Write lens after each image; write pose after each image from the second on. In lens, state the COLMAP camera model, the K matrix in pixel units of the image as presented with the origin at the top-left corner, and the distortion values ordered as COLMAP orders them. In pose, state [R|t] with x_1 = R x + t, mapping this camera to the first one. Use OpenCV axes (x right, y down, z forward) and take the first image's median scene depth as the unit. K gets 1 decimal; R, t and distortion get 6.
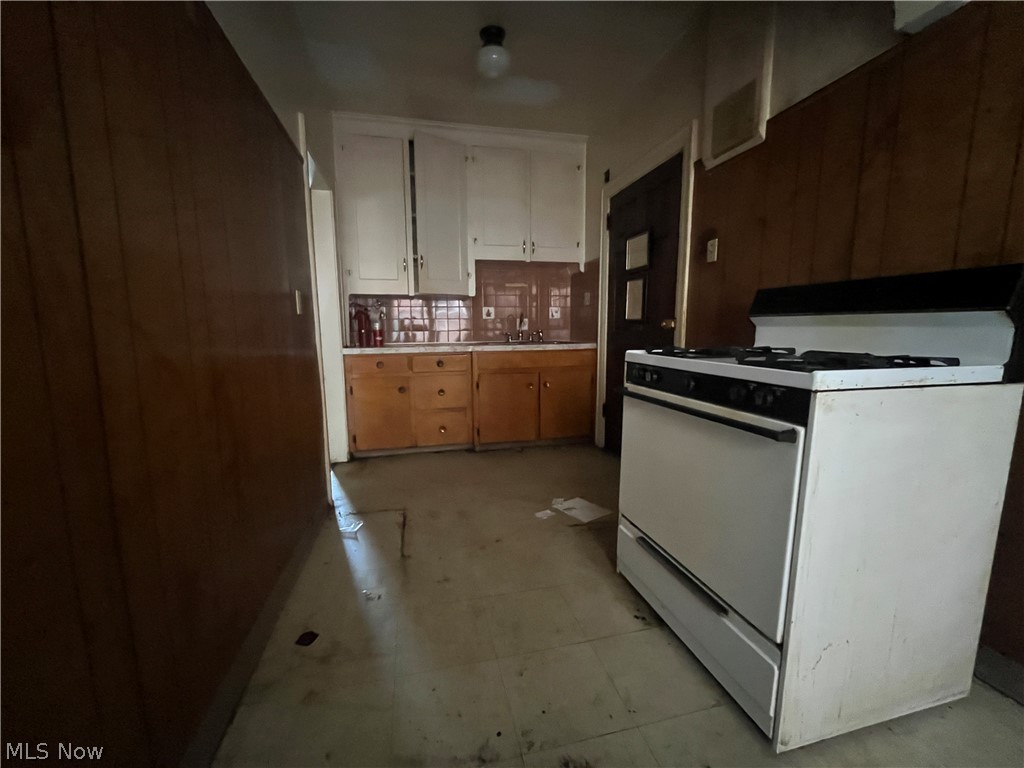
lens RADIAL K [[412.5, 0, 512.1], [0, 412.5, 384.8], [0, 0, 1]] dist [-0.004110, 0.000035]
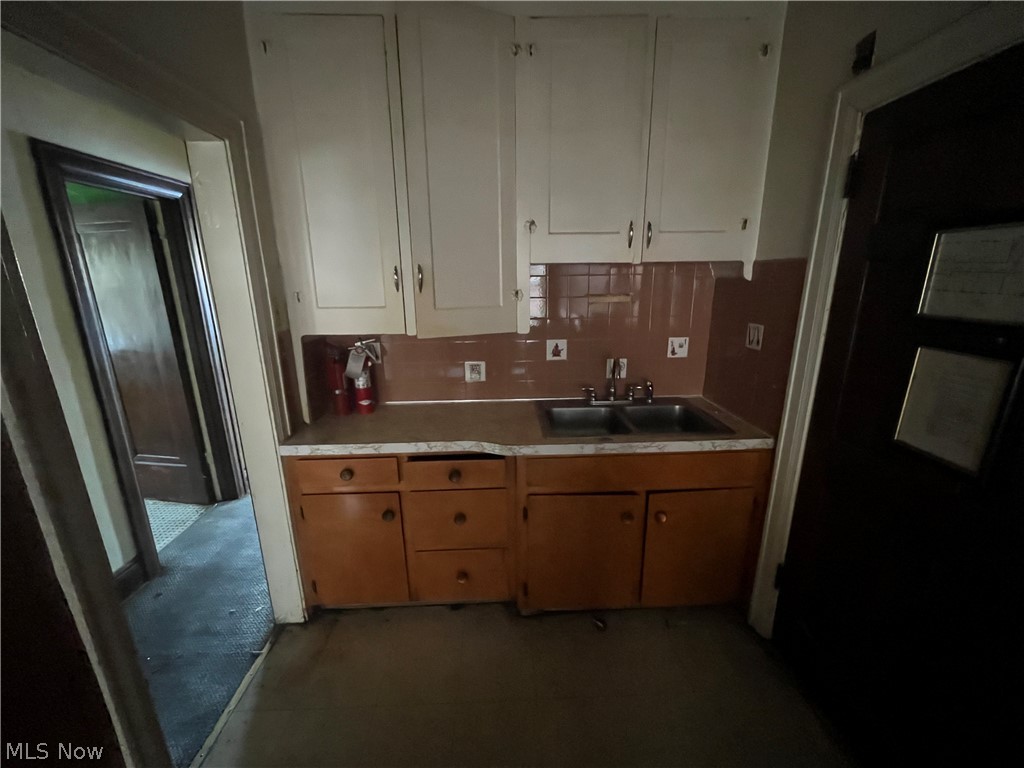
lens RADIAL K [[412.5, 0, 511.0], [0, 412.5, 384.6], [0, 0, 1]] dist [-0.004110, 0.000035]
pose [[0.979632, 0.048032, -0.194971, -0.007100], [-0.024549, 0.992334, 0.121121, -0.233948], [0.199294, -0.113868, 0.973302, 0.518490]]
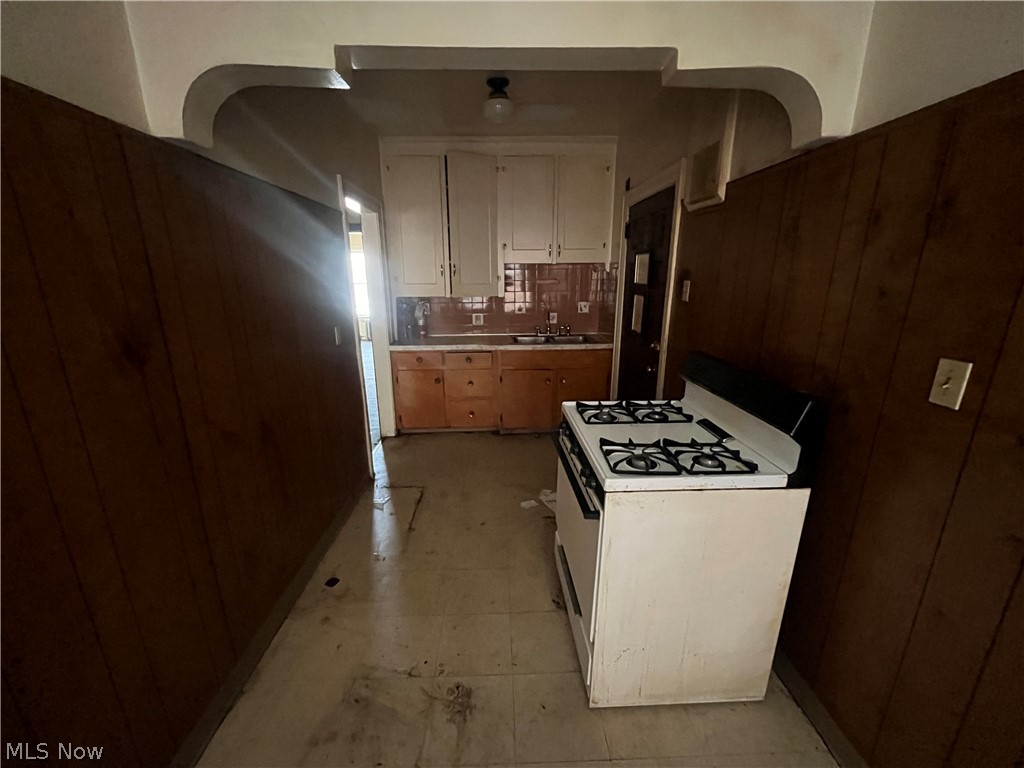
lens RADIAL K [[412.5, 0, 513.3], [0, 412.5, 384.1], [0, 0, 1]] dist [-0.004110, 0.000035]
pose [[0.980607, 0.054615, -0.188220, 0.171533], [-0.030263, 0.991064, 0.129909, -0.139462], [0.193633, -0.121694, 0.973497, -0.114388]]
